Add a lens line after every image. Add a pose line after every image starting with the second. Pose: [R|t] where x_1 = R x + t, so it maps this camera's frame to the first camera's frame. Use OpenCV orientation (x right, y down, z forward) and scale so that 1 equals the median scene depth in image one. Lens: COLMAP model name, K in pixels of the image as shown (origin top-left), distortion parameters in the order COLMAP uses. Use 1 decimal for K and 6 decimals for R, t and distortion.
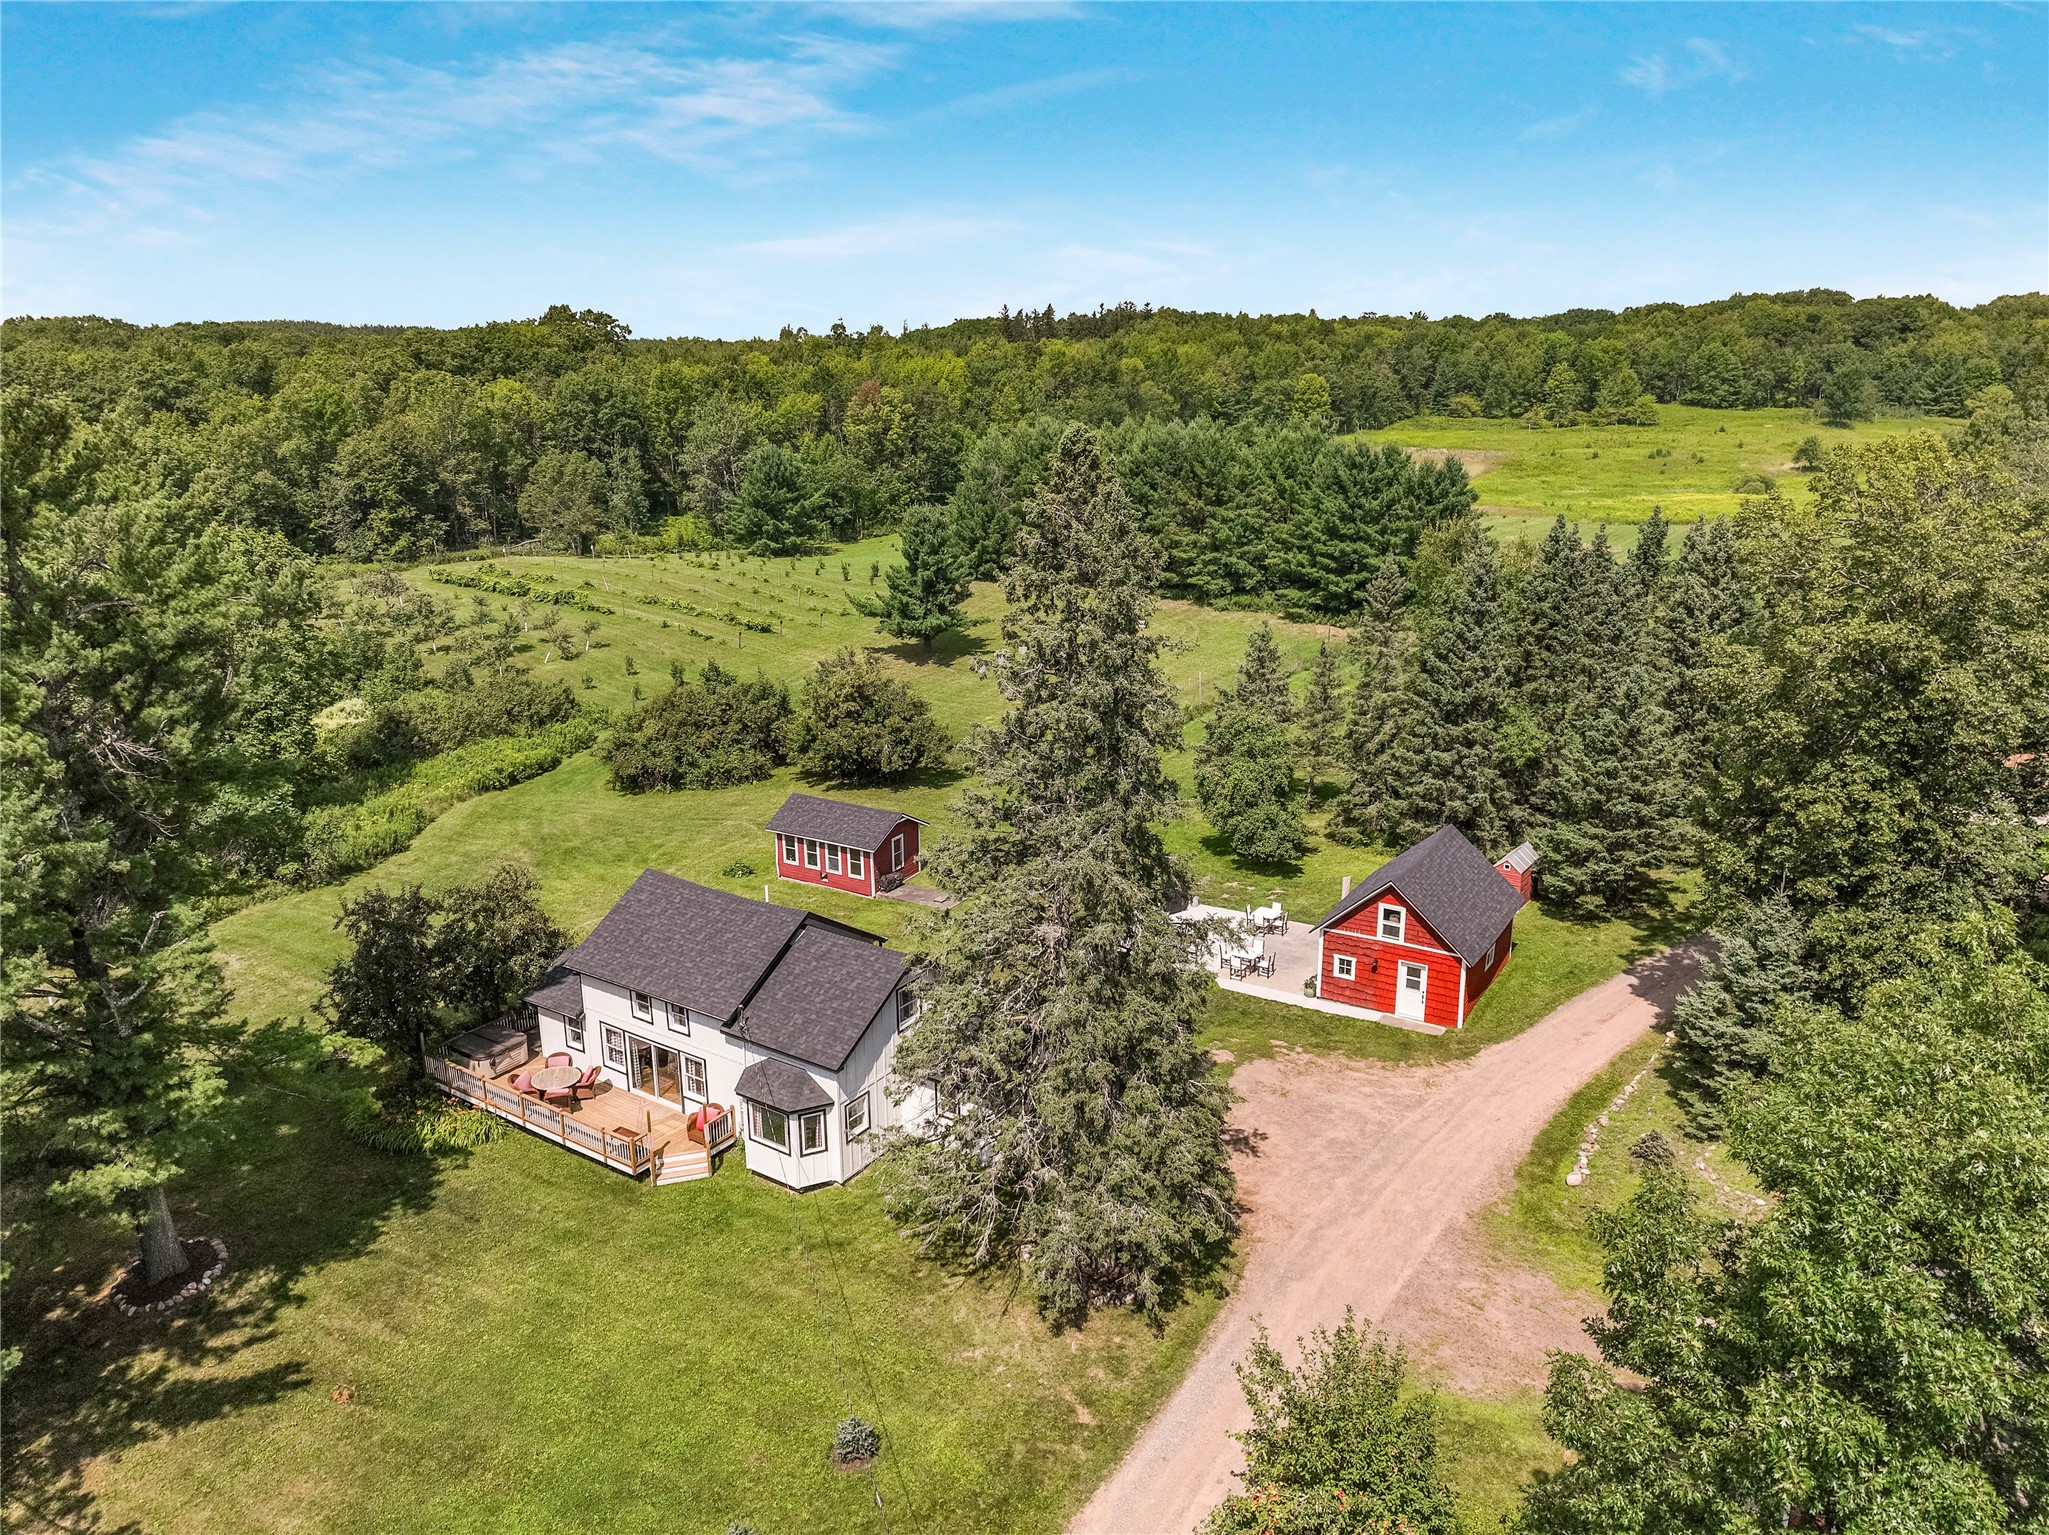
lens RADIAL K [[1421.5, 0, 1024.5], [0, 1421.5, 767.5], [0, 0, 1]] dist [0.001163, 0.005625]
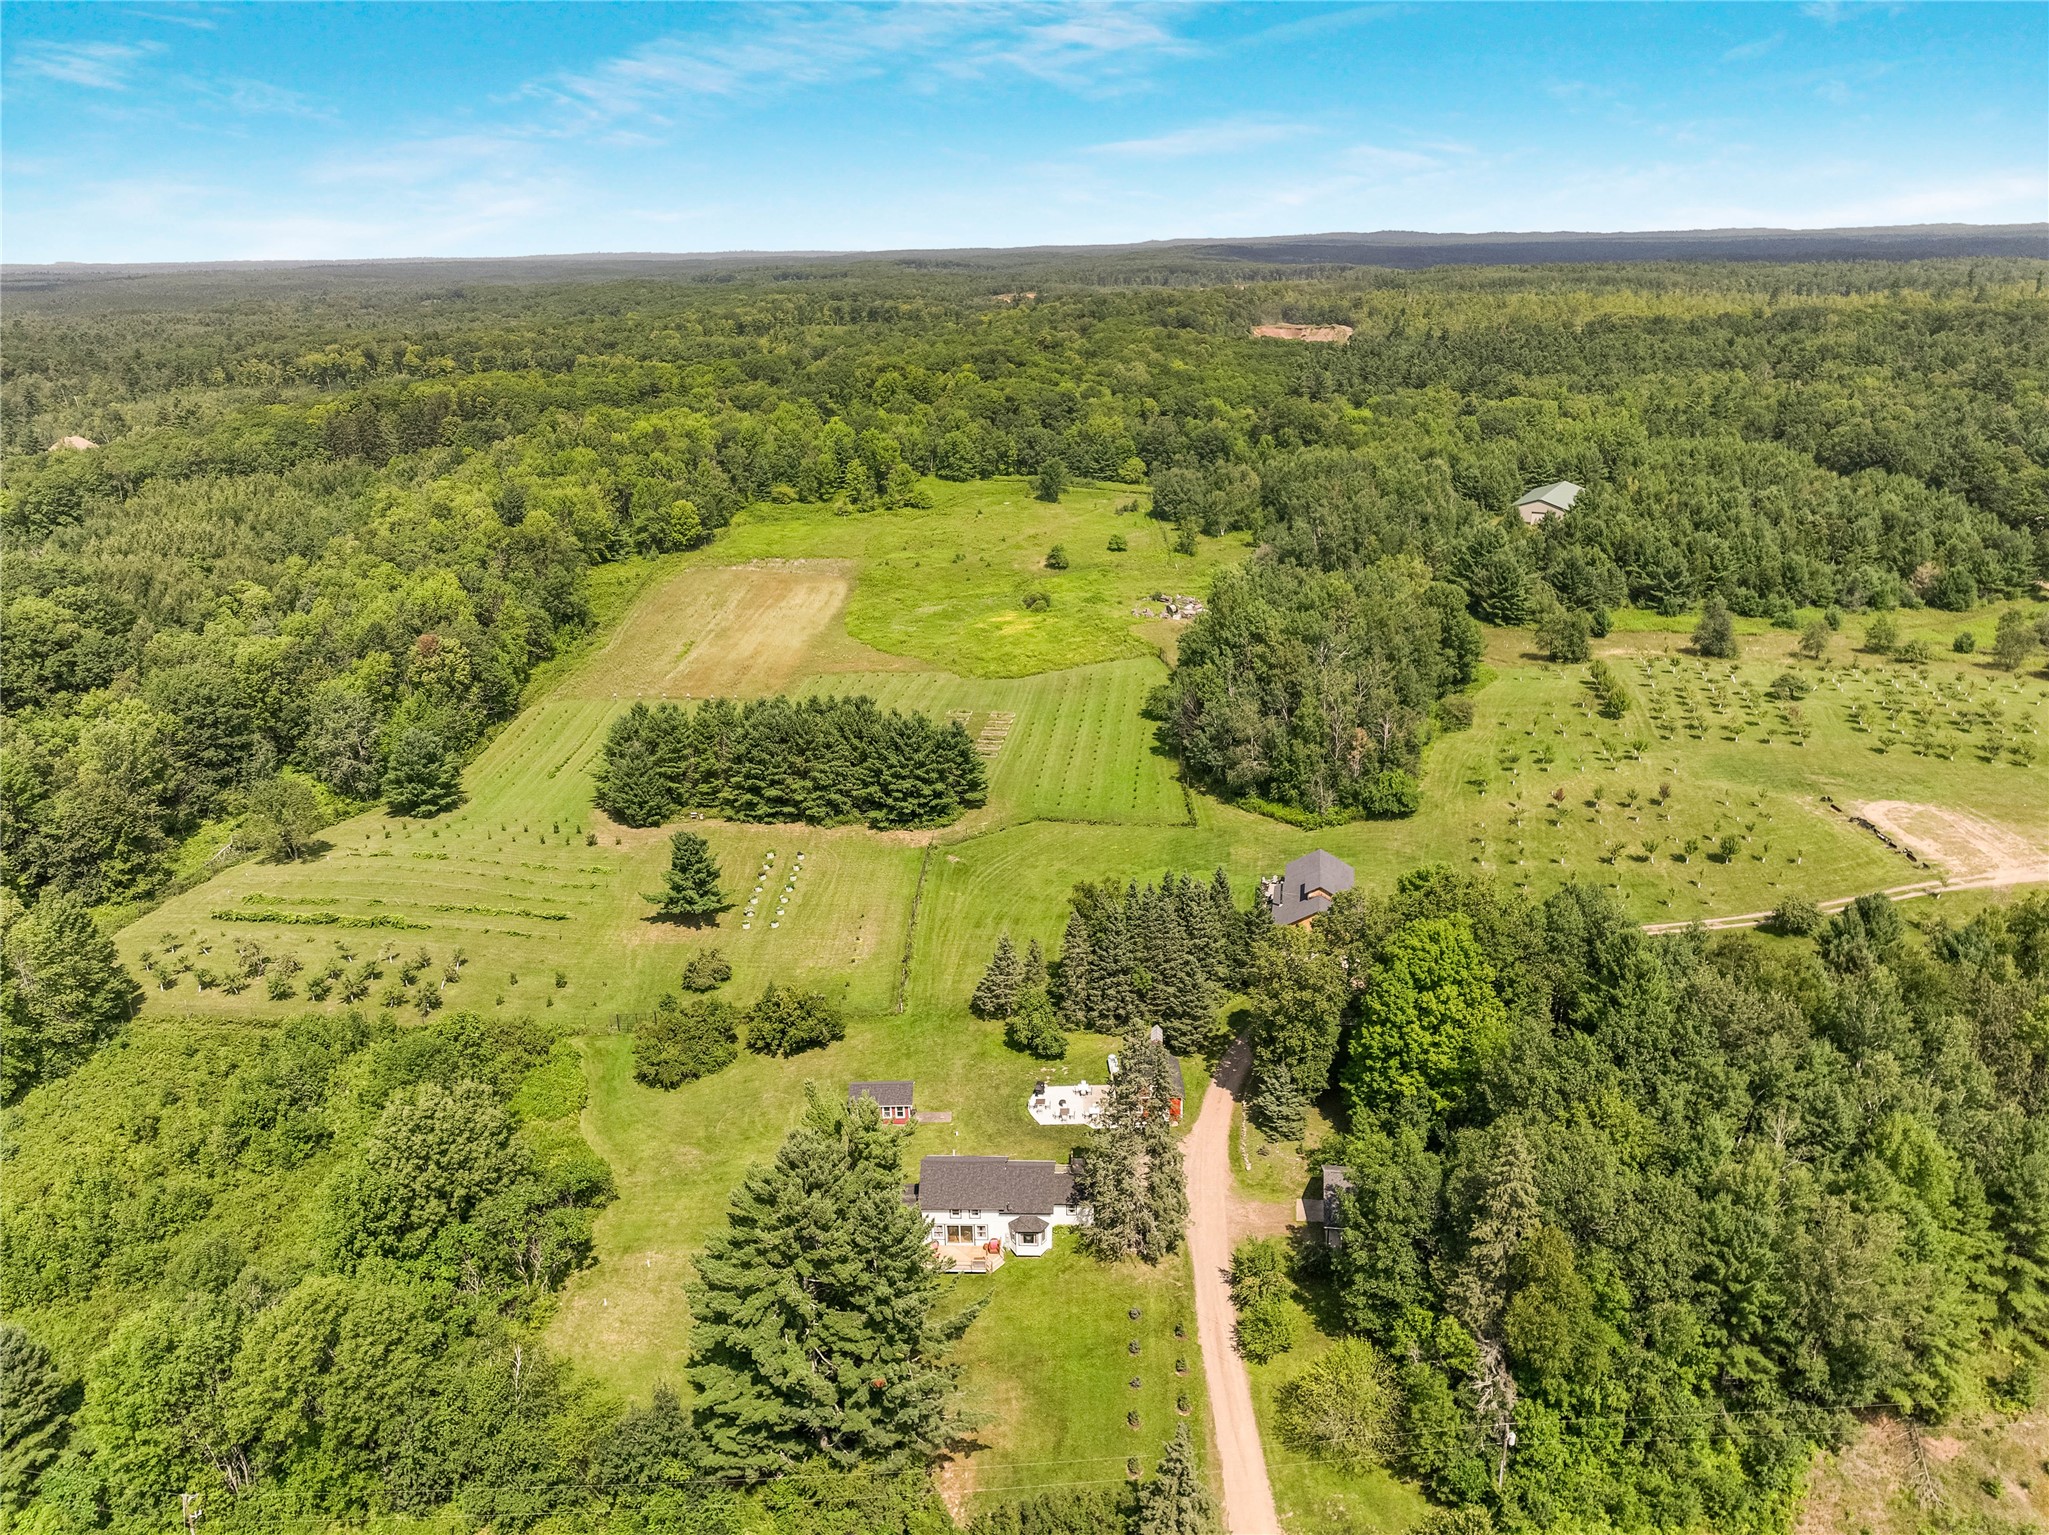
lens RADIAL K [[1421.5, 0, 1024.5], [0, 1421.5, 767.5], [0, 0, 1]] dist [0.001163, 0.005625]
pose [[0.849158, -0.186053, 0.494282, -0.377992], [0.155219, 0.982480, 0.103156, -0.261140], [-0.504815, -0.010874, 0.863159, -0.392540]]
